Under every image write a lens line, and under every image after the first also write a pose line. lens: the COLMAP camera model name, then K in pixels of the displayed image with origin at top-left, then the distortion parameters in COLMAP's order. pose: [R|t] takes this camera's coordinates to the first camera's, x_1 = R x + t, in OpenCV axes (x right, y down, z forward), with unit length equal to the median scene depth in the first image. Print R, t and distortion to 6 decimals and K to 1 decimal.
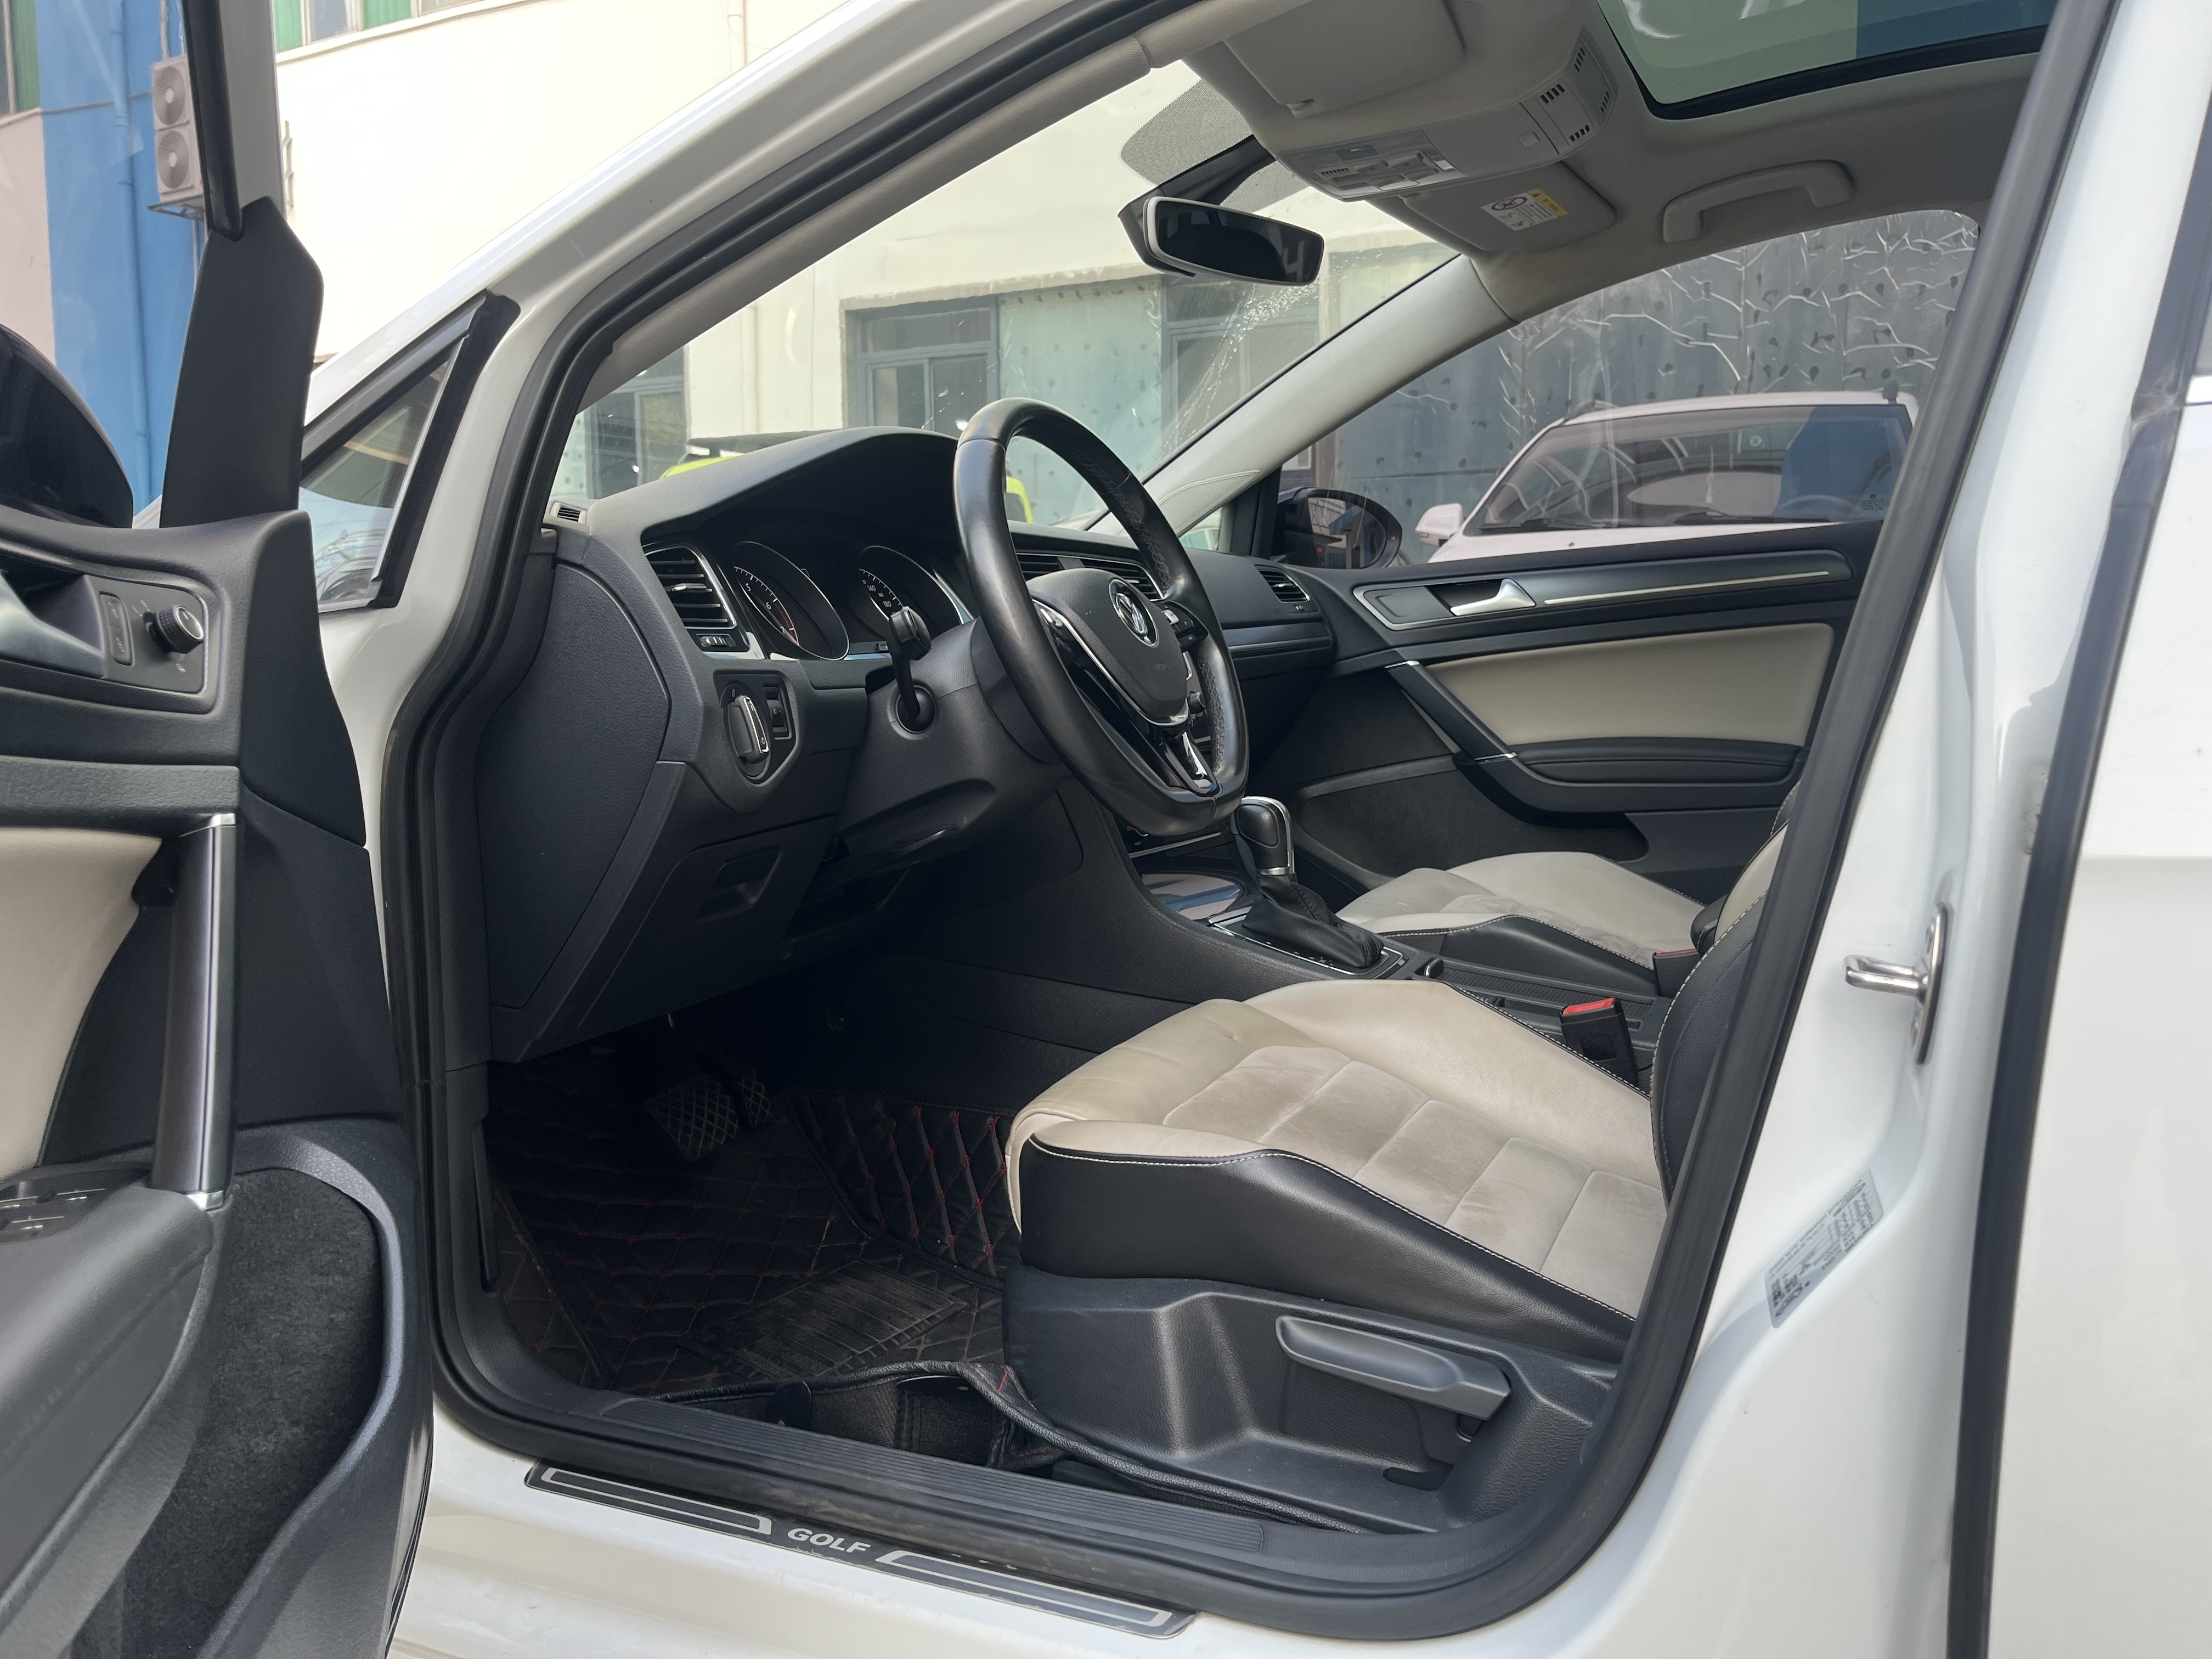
lens RADIAL K [[1709.6, 0, 1097.9], [0, 1709.6, 816.3], [0, 0, 1]] dist [0.038800, -0.067069]
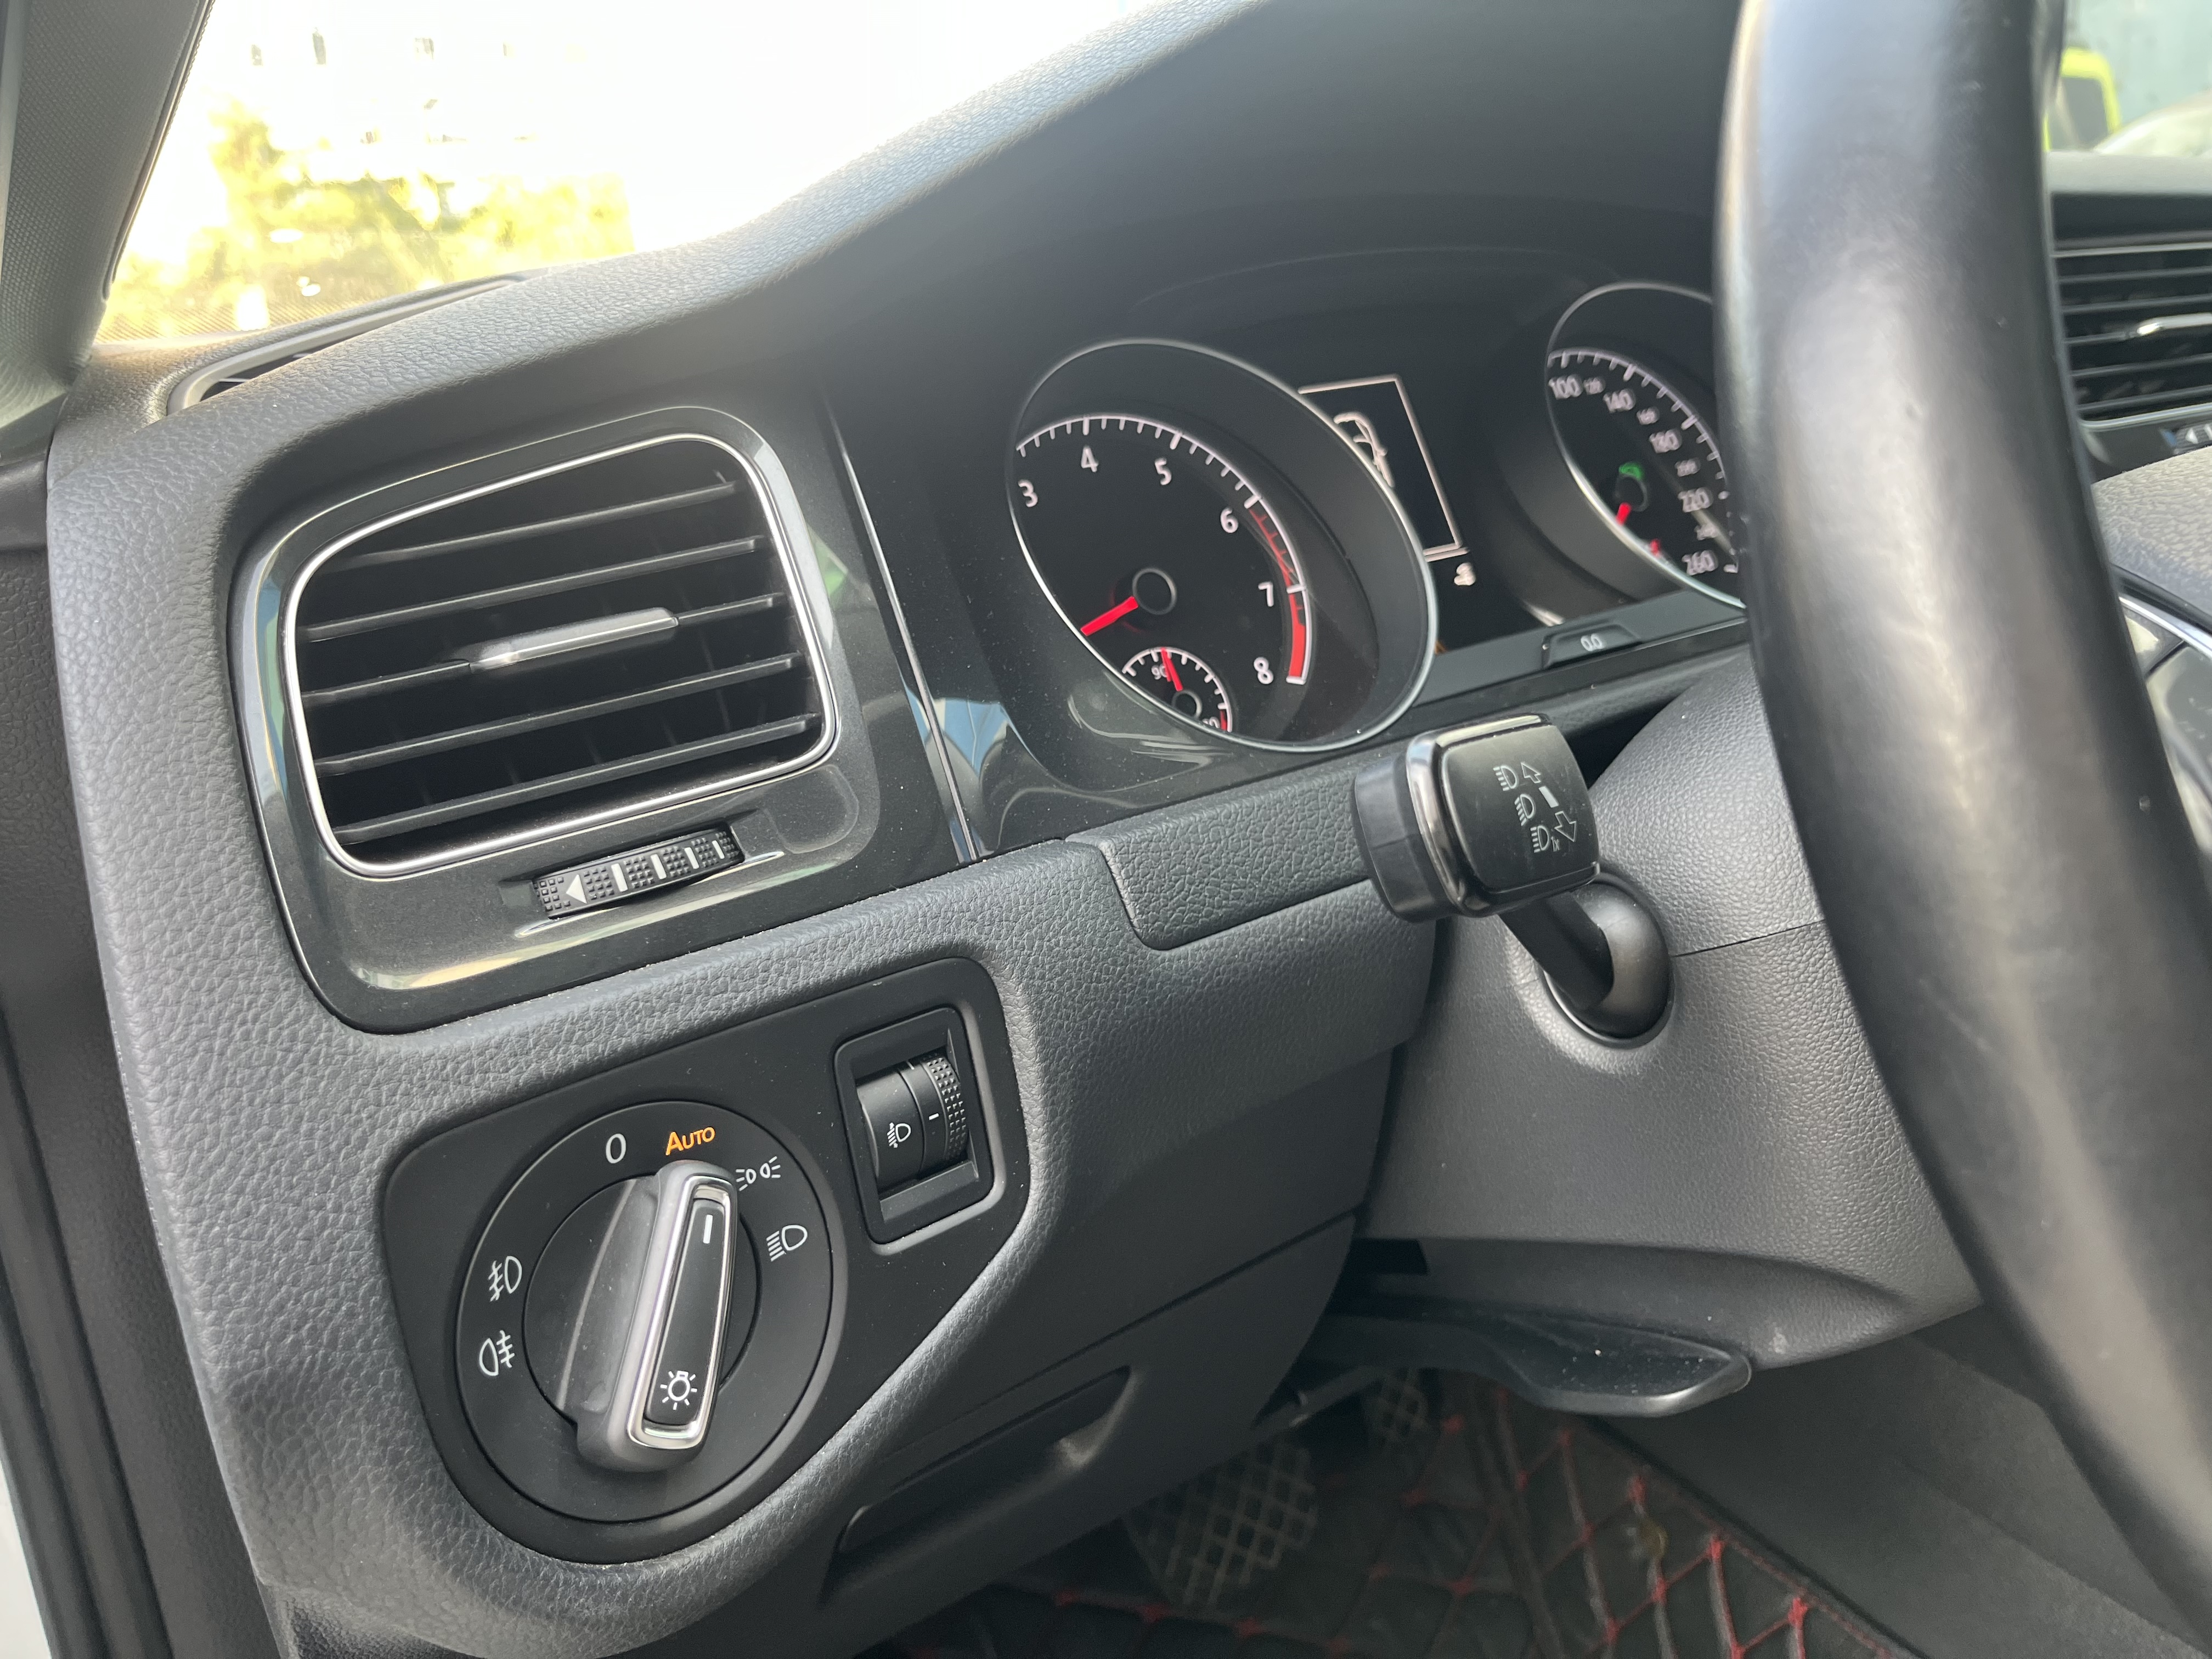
lens RADIAL K [[1709.6, 0, 1087.1], [0, 1709.6, 798.0], [0, 0, 1]] dist [0.038800, -0.067069]
pose [[0.852248, 0.087676, -0.515739, -0.031891], [0.005704, 0.984240, 0.176748, -0.114069], [0.523107, -0.153575, 0.838316, 0.611303]]
